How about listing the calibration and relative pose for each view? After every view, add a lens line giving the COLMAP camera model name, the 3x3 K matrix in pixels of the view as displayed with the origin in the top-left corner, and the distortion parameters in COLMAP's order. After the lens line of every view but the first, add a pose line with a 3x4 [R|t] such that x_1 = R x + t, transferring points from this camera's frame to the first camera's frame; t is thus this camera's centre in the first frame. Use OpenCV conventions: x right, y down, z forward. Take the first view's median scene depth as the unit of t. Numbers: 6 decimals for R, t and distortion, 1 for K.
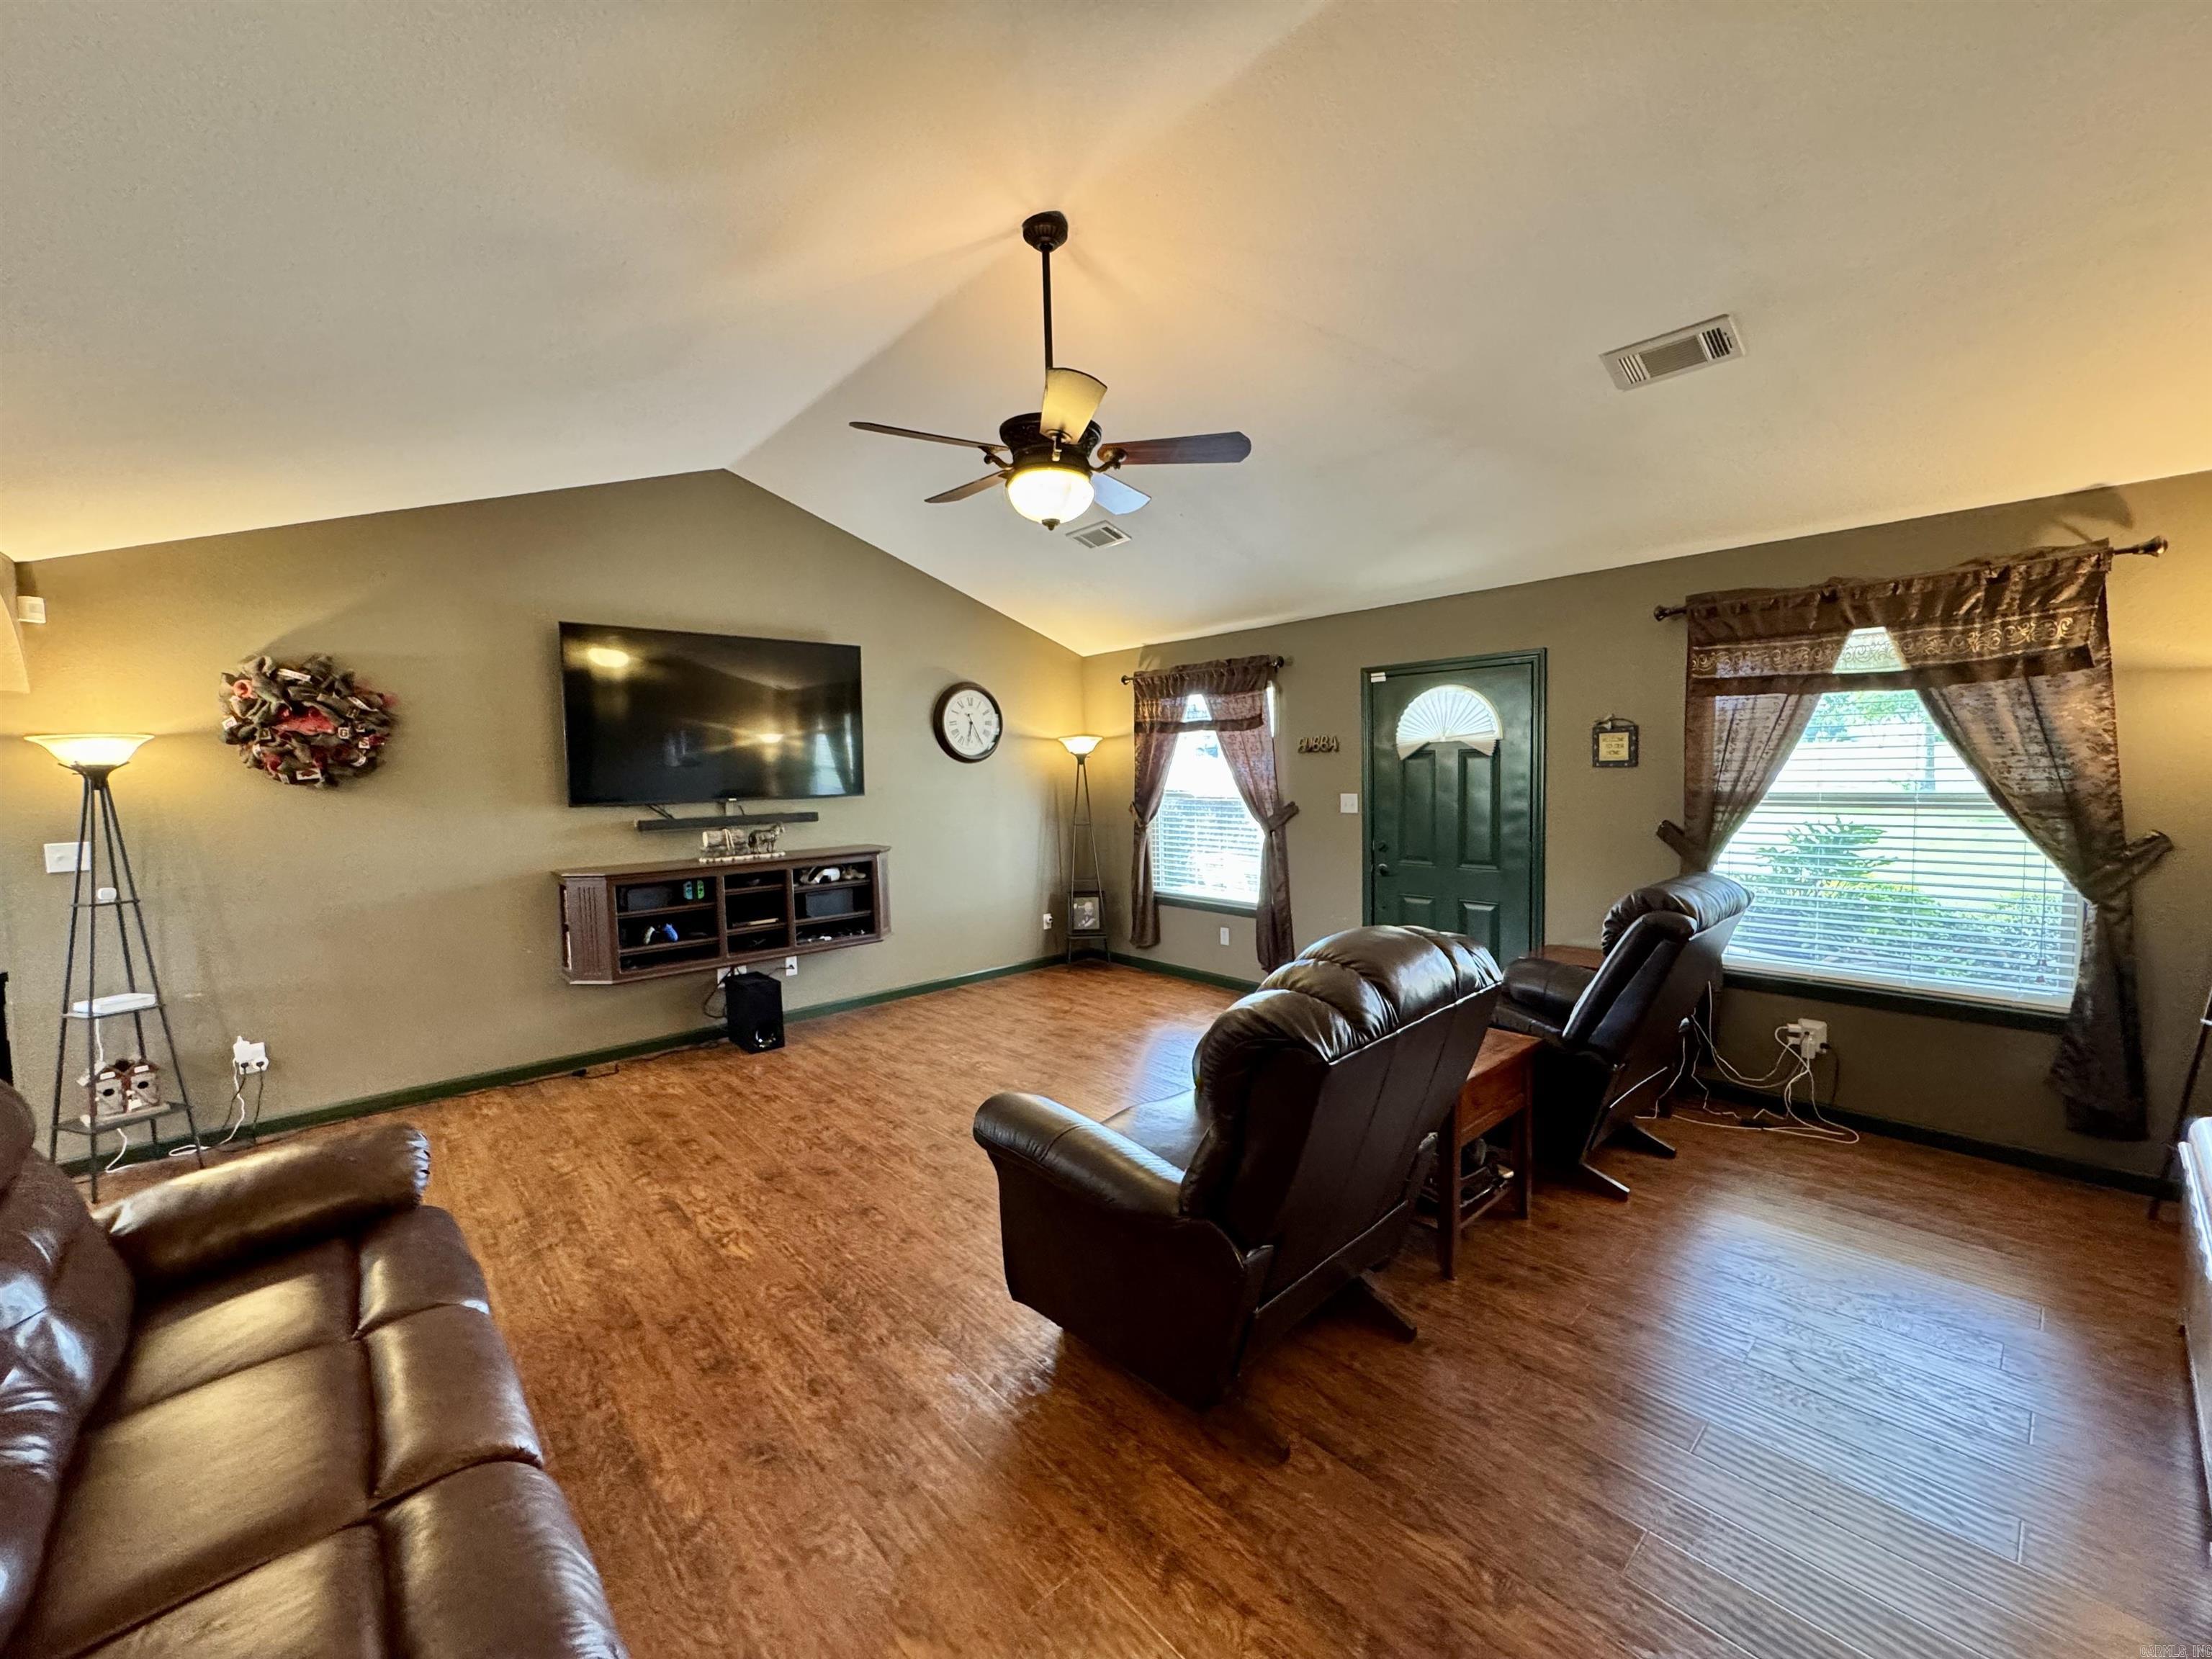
lens RADIAL K [[880.3, 0, 1109.4], [0, 880.3, 825.1], [0, 0, 1]] dist [-0.006318, 0.000680]
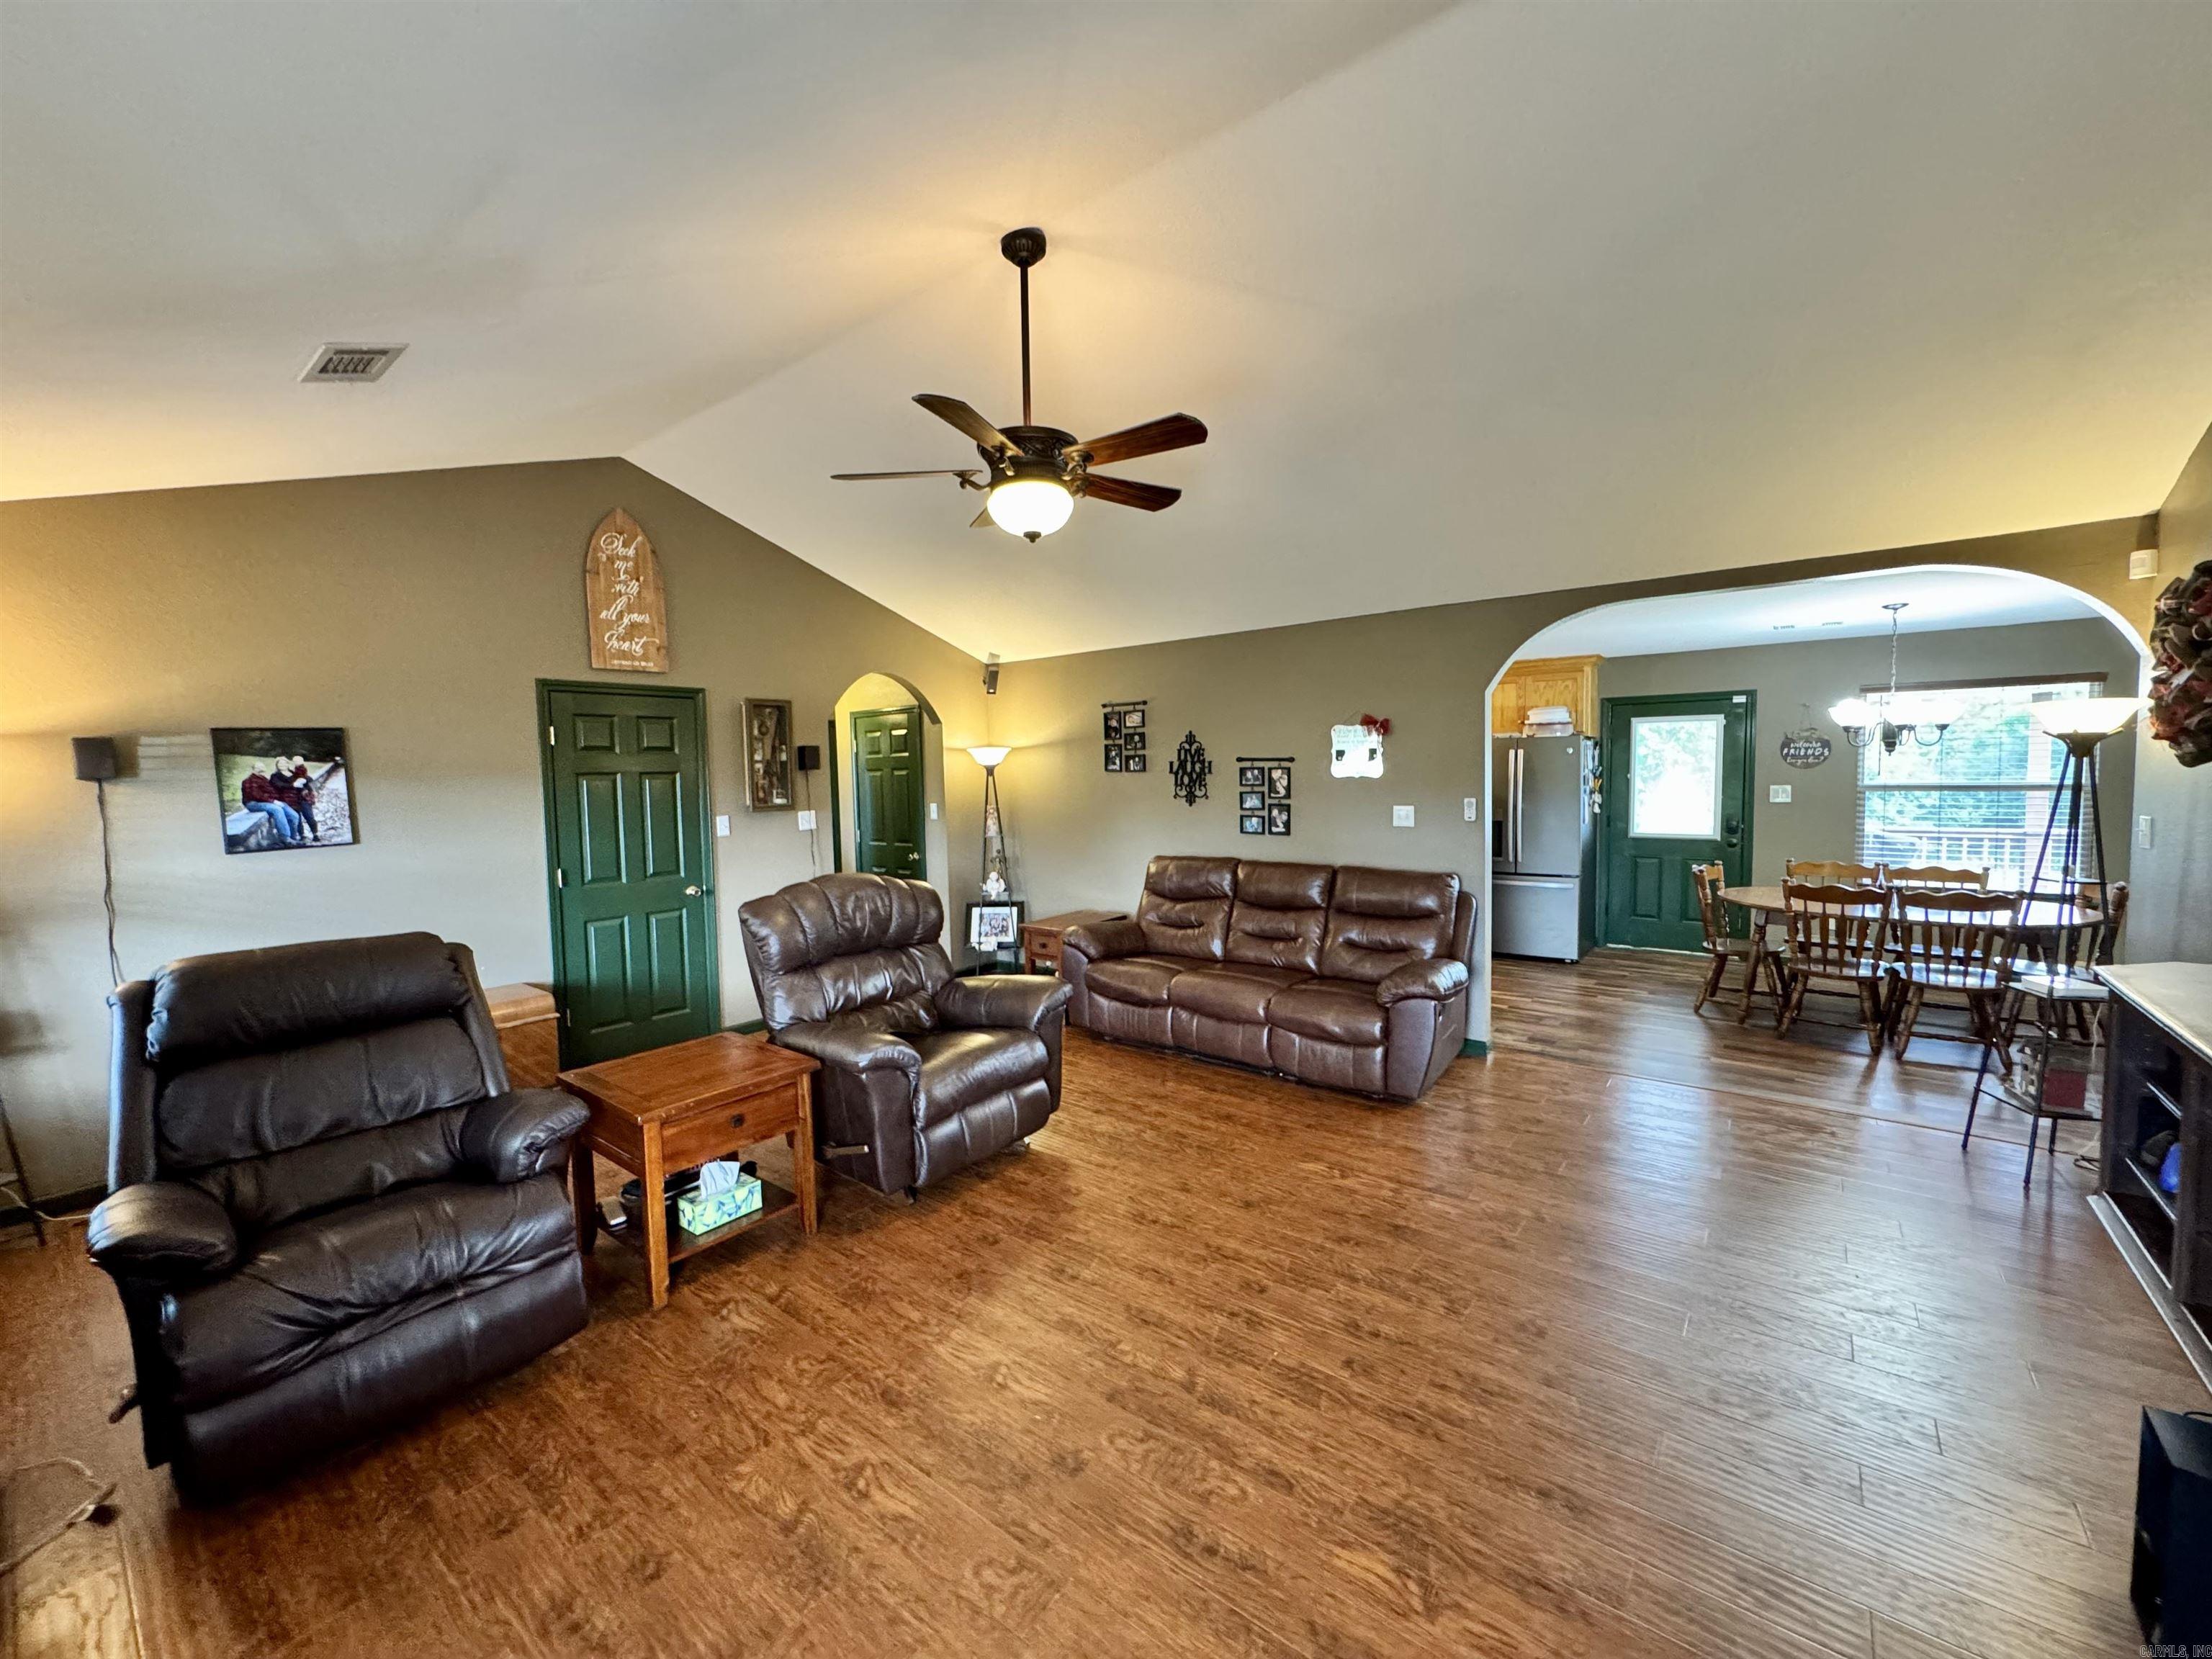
lens RADIAL K [[880.3, 0, 1109.1], [0, 880.3, 821.5], [0, 0, 1]] dist [-0.006318, 0.000680]
pose [[-0.984836, 0.050900, -0.165850, 0.019725], [0.029938, 0.991512, 0.126524, -0.093607], [0.170883, 0.119640, -0.978001, 1.306257]]
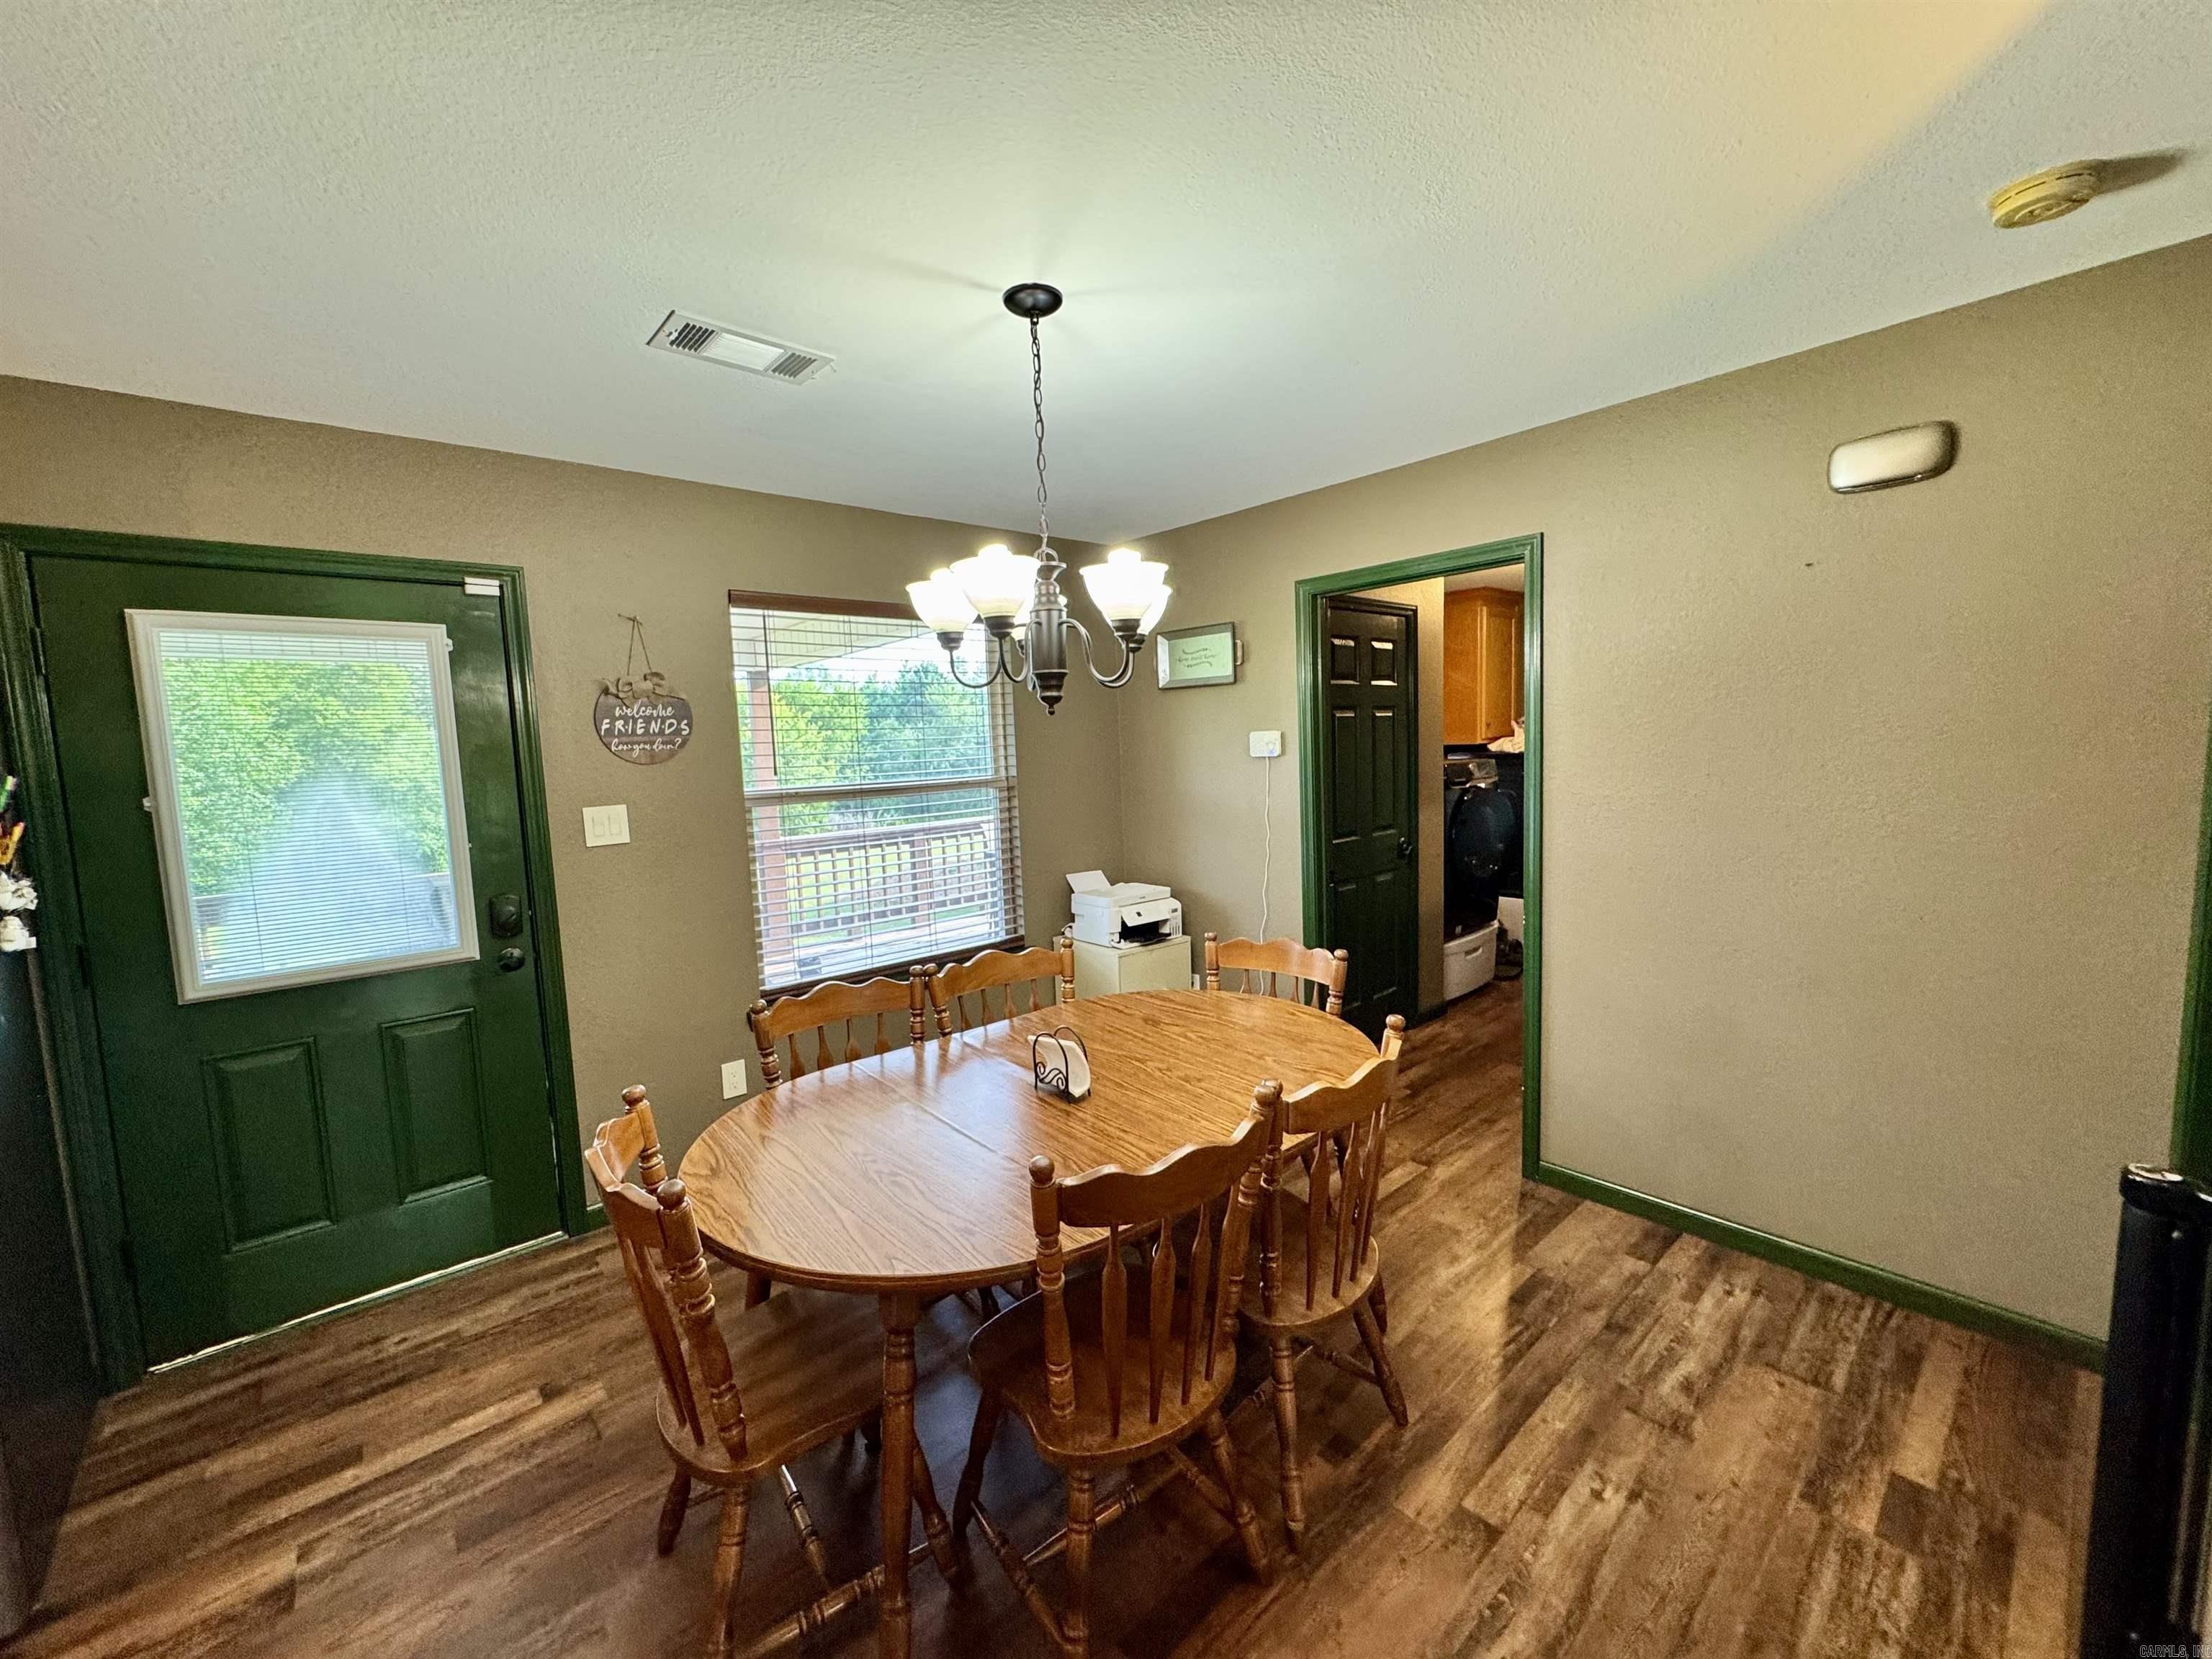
lens RADIAL K [[880.3, 0, 1104.5], [0, 880.3, 829.1], [0, 0, 1]] dist [-0.006318, 0.000680]
pose [[-0.005454, 0.123259, -0.992360, -0.711414], [-0.025829, 0.992026, 0.123360, -0.004313], [0.999652, 0.026304, -0.002227, 0.415064]]
